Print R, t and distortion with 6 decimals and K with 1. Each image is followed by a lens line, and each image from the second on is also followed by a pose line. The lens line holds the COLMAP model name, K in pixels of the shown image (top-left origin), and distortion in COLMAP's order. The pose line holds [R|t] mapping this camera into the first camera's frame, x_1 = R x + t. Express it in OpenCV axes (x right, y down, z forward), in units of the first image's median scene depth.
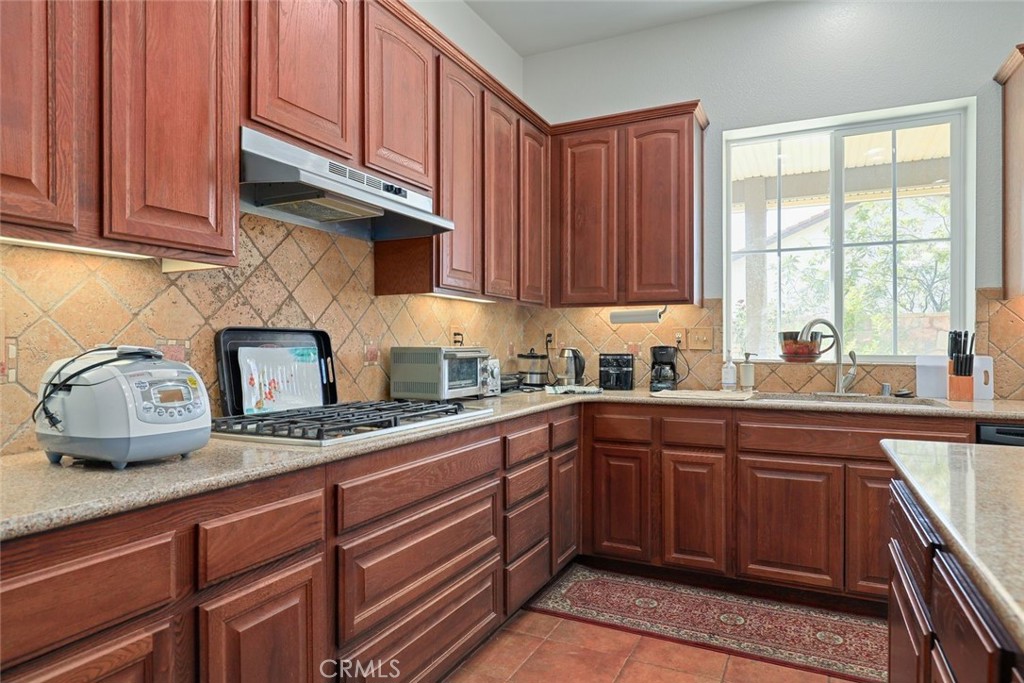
lens RADIAL K [[601.4, 0, 512.0], [0, 601.4, 341.5], [0, 0, 1]] dist [-0.007039, 0.000633]
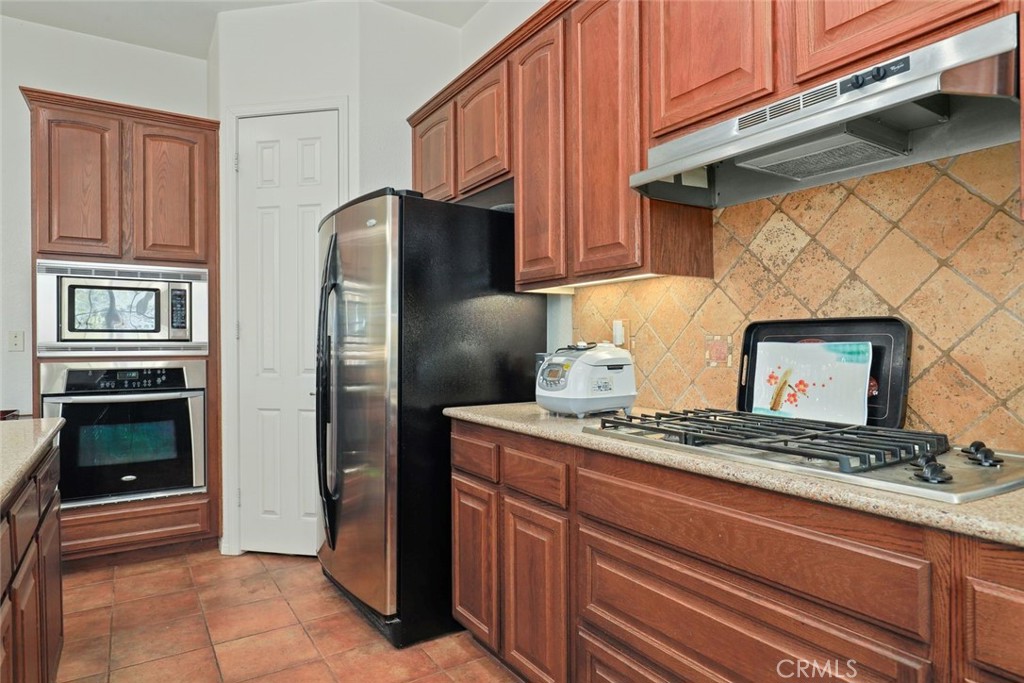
lens RADIAL K [[601.4, 0, 512.0], [0, 601.4, 341.5], [0, 0, 1]] dist [-0.007039, 0.000633]
pose [[-0.514792, 0.005255, -0.857299, 0.495741], [0.012159, 0.999925, -0.001171, 0.003857], [0.857229, -0.011027, -0.514818, 1.011093]]
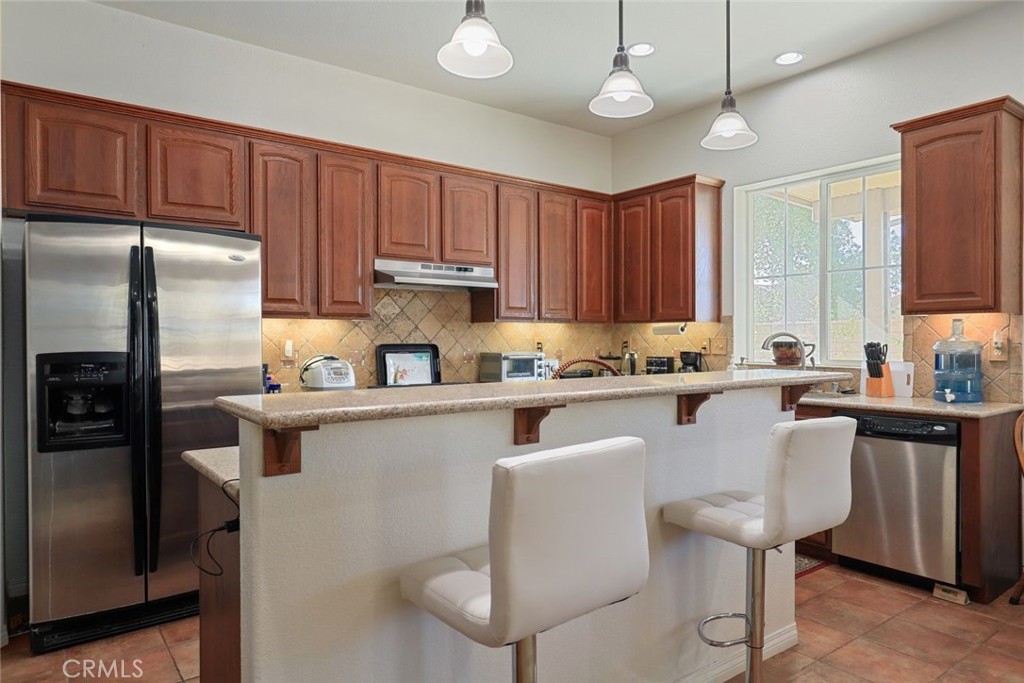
lens RADIAL K [[652.8, 0, 512.0], [0, 652.8, 341.5], [0, 0, 1]] dist [-0.000787, 0.002828]
pose [[0.893410, -0.000636, -0.449241, 0.855328], [0.004584, 0.999960, 0.007702, -0.042999], [0.449218, -0.008940, 0.893377, -0.750993]]
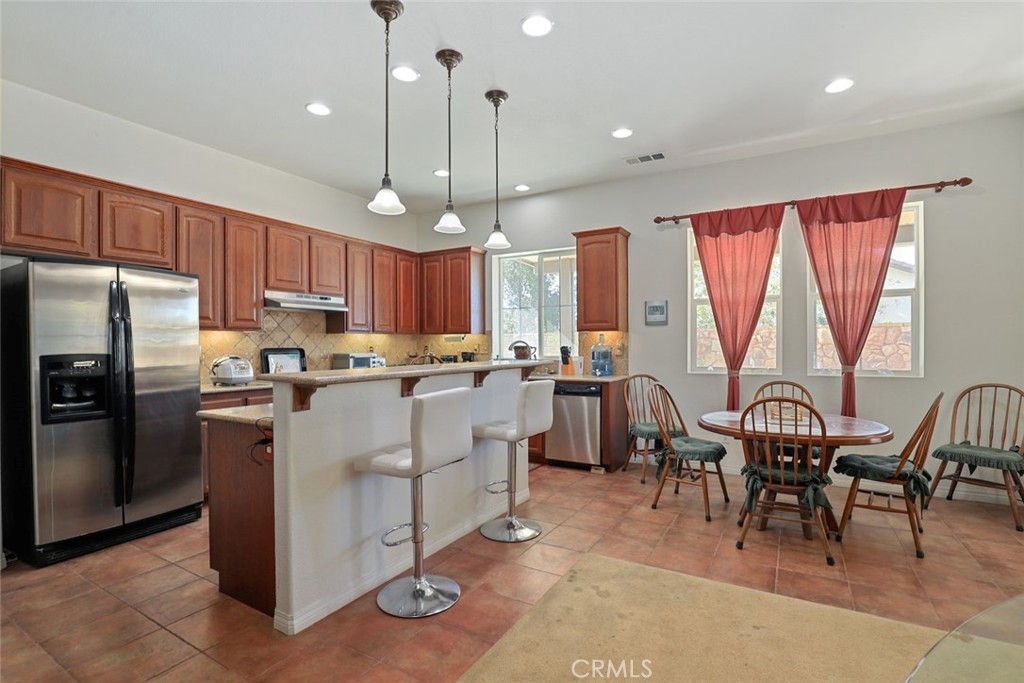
lens RADIAL K [[495.5, 0, 512.0], [0, 495.5, 341.5], [0, 0, 1]] dist [-0.003160, -0.000278]
pose [[0.997064, -0.005384, -0.076379, 0.861392], [0.005322, 0.999985, -0.001021, -0.043451], [0.076384, 0.000611, 0.997078, -1.254799]]
